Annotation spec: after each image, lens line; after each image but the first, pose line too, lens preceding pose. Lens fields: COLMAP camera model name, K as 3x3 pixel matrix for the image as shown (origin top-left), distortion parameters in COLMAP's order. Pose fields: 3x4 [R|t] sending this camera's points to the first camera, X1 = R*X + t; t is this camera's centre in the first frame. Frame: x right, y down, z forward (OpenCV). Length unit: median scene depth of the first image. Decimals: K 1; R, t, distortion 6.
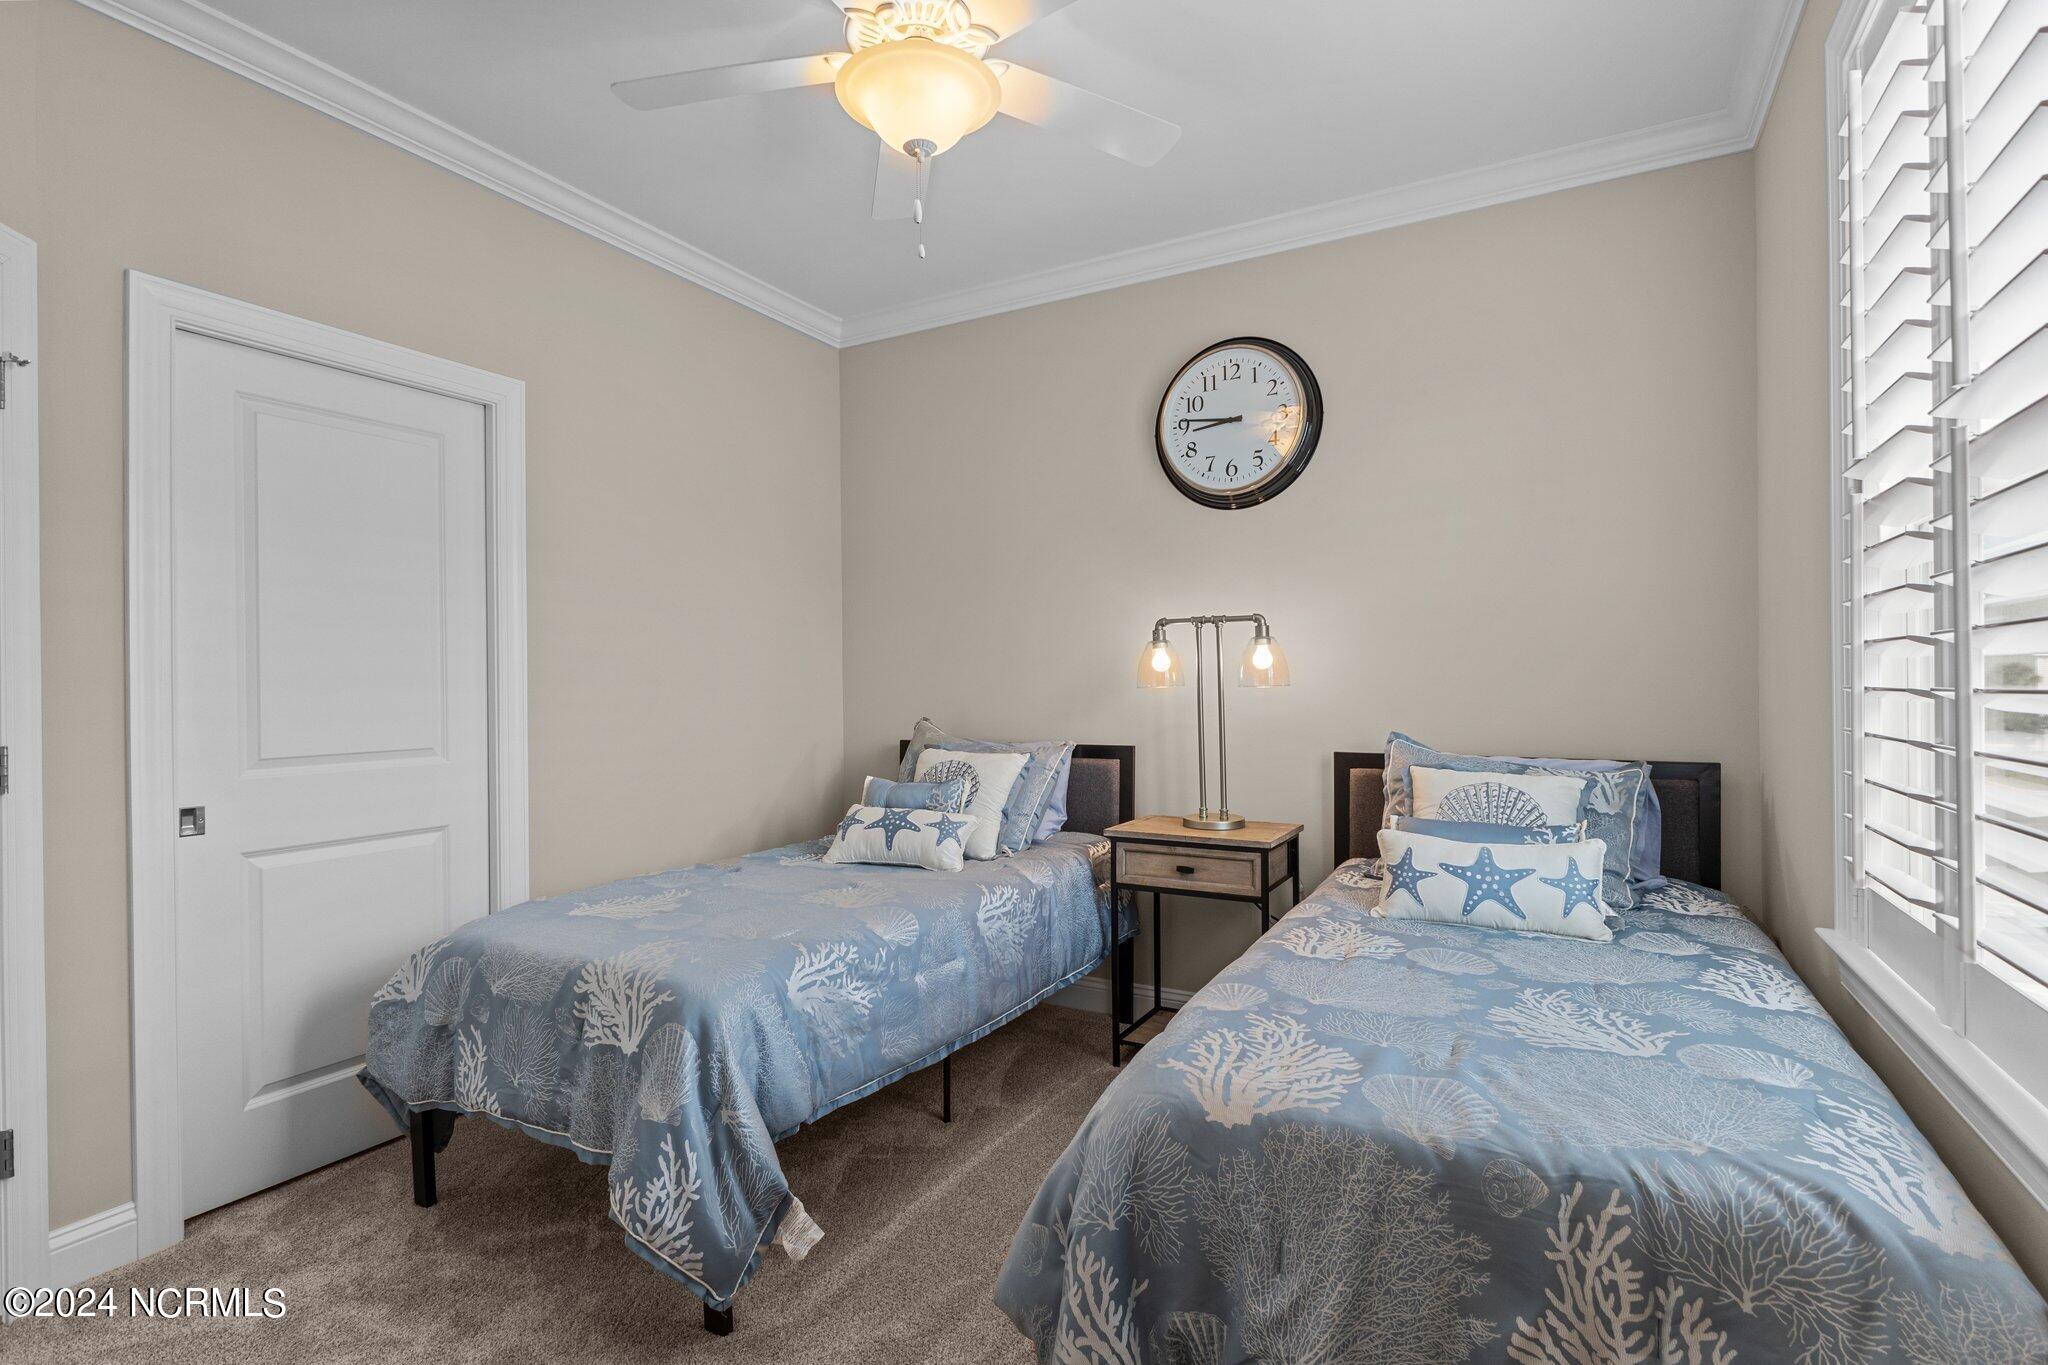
lens RADIAL K [[988.6, 0, 1028.7], [0, 988.6, 683.2], [0, 0, 1]] dist [0.013330, 0.001246]
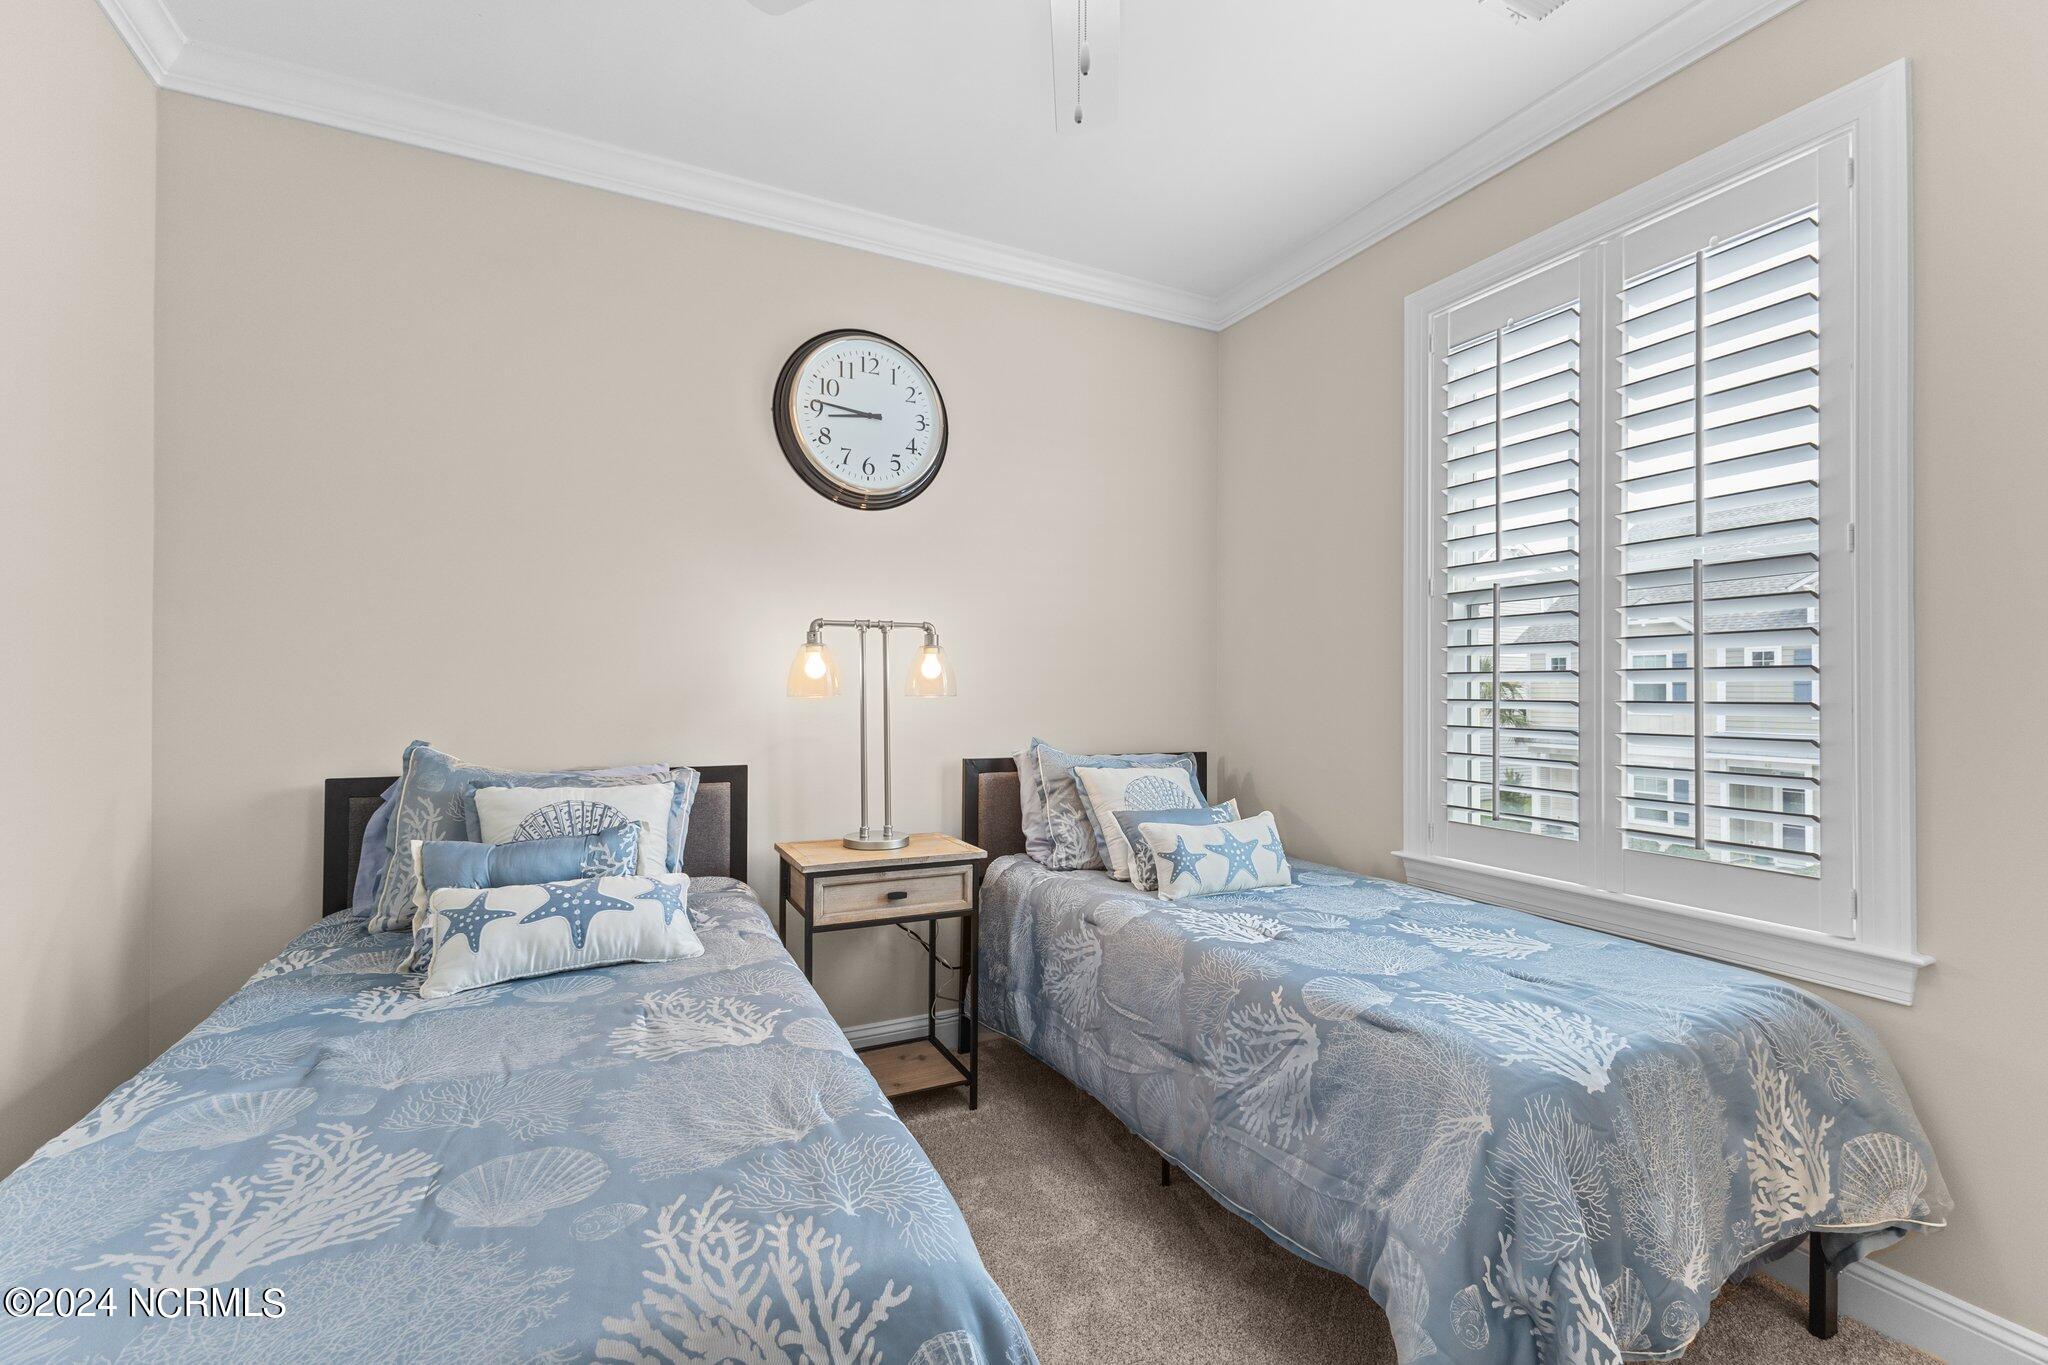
lens RADIAL K [[881.0, 0, 1030.1], [0, 881.0, 689.9], [0, 0, 1]] dist [0.009278, -0.001257]
pose [[0.571319, 0.013153, 0.820623, -0.426567], [-0.008218, 0.999913, -0.010304, 0.005247], [-0.820687, -0.000857, 0.571377, 0.415298]]
